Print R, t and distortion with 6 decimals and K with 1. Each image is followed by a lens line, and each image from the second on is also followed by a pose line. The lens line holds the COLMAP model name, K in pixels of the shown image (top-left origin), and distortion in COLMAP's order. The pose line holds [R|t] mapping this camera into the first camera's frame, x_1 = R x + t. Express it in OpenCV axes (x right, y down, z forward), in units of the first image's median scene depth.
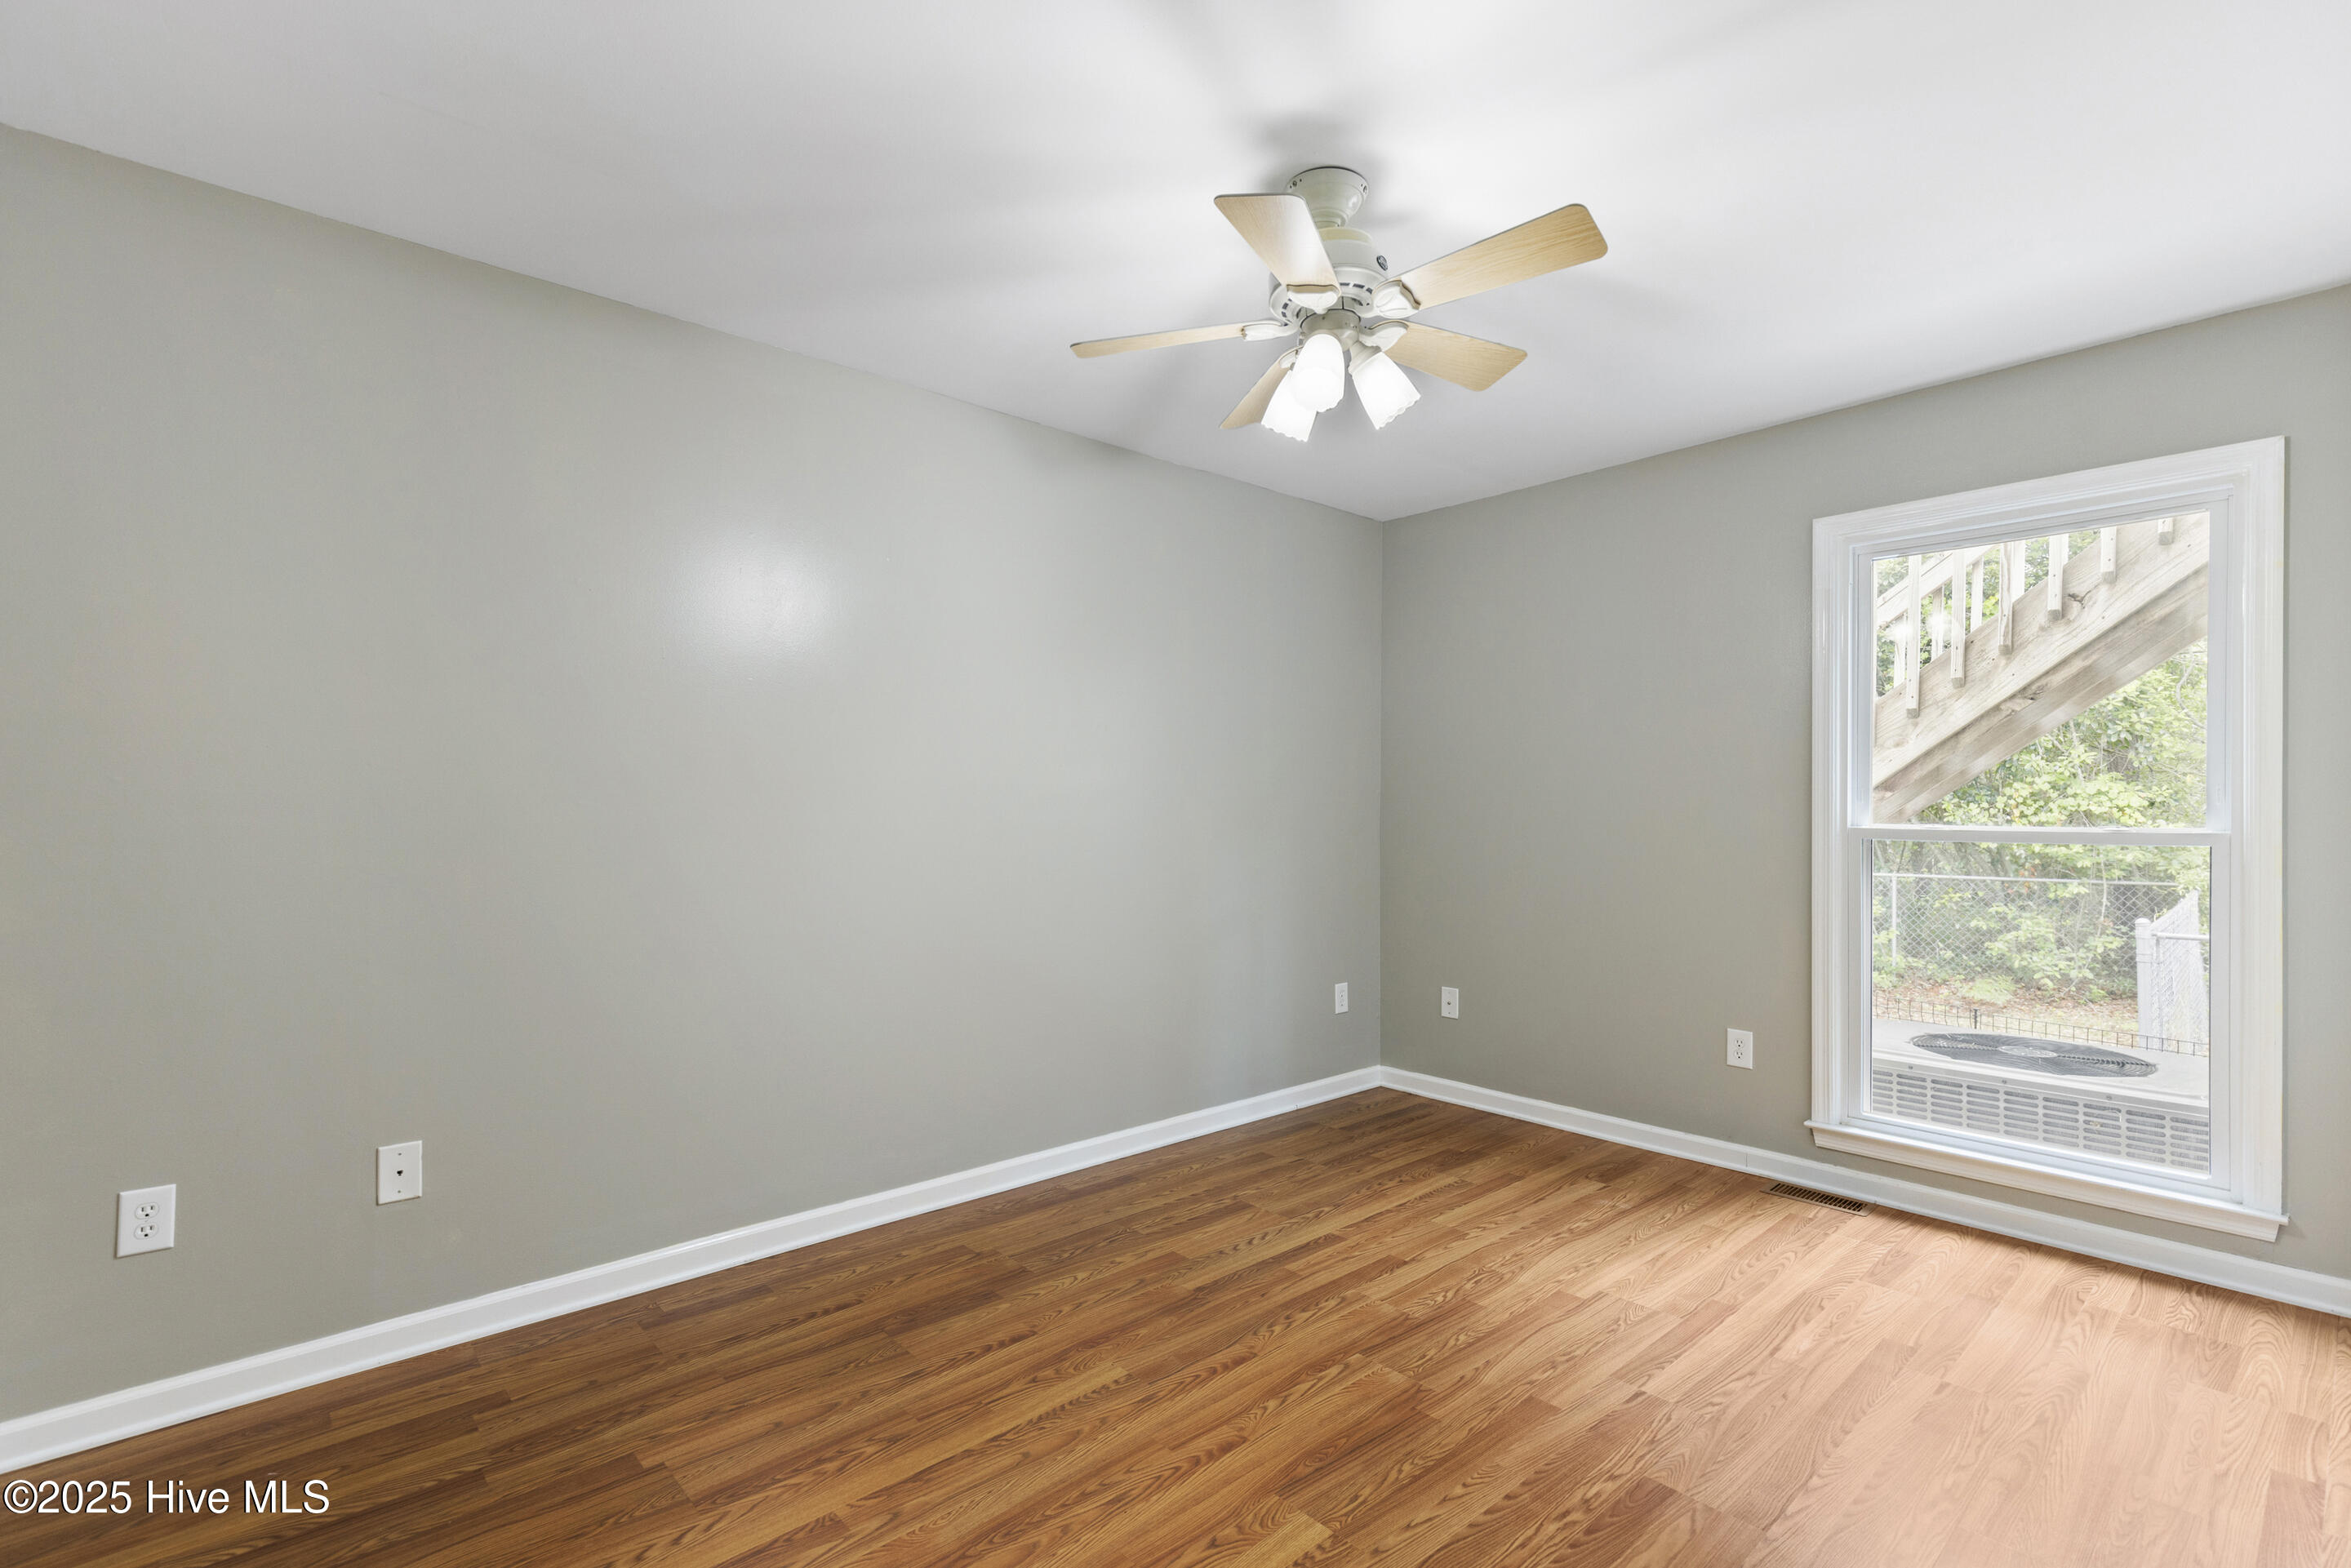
lens RADIAL K [[1073.7, 0, 1184.4], [0, 1073.7, 807.8], [0, 0, 1]] dist [0.002436, -0.000464]
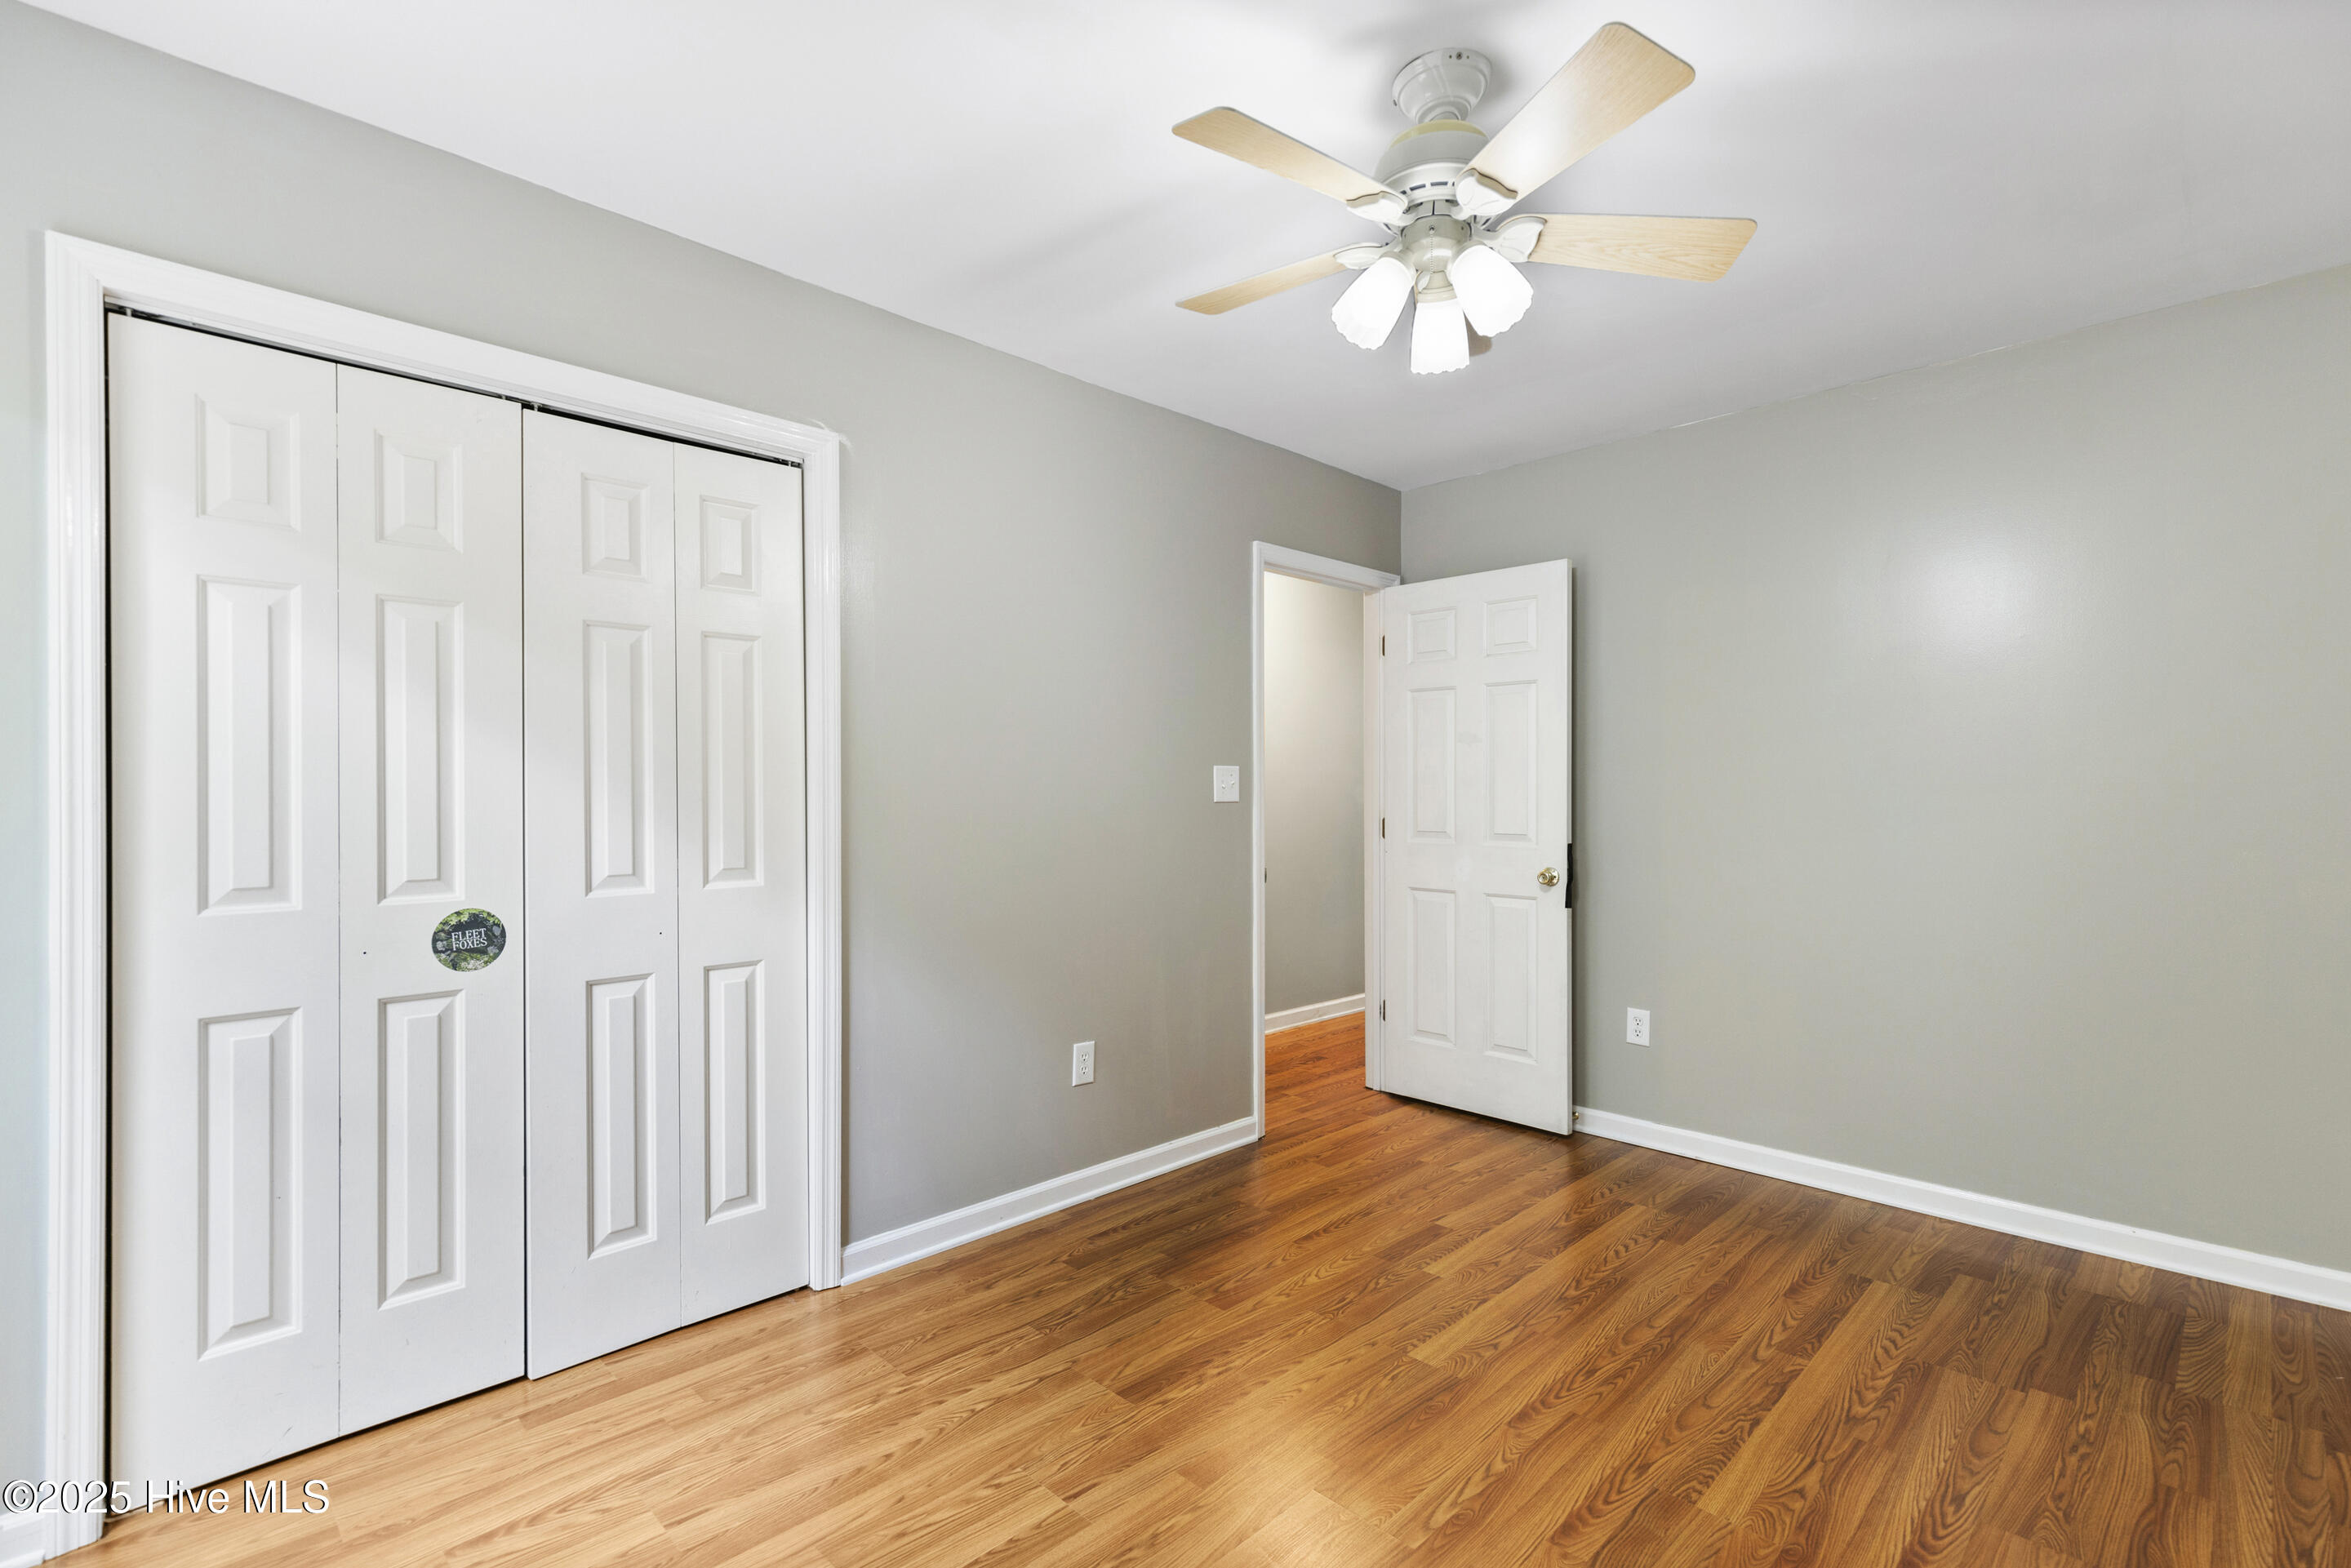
lens RADIAL K [[1073.7, 0, 1181.1], [0, 1073.7, 786.9], [0, 0, 1]] dist [0.002436, -0.000464]
pose [[-0.999345, 0.000002, -0.036192, 0.387041], [0.000434, 0.999929, -0.011936, 0.005004], [0.036190, -0.011944, -0.999274, 1.939392]]
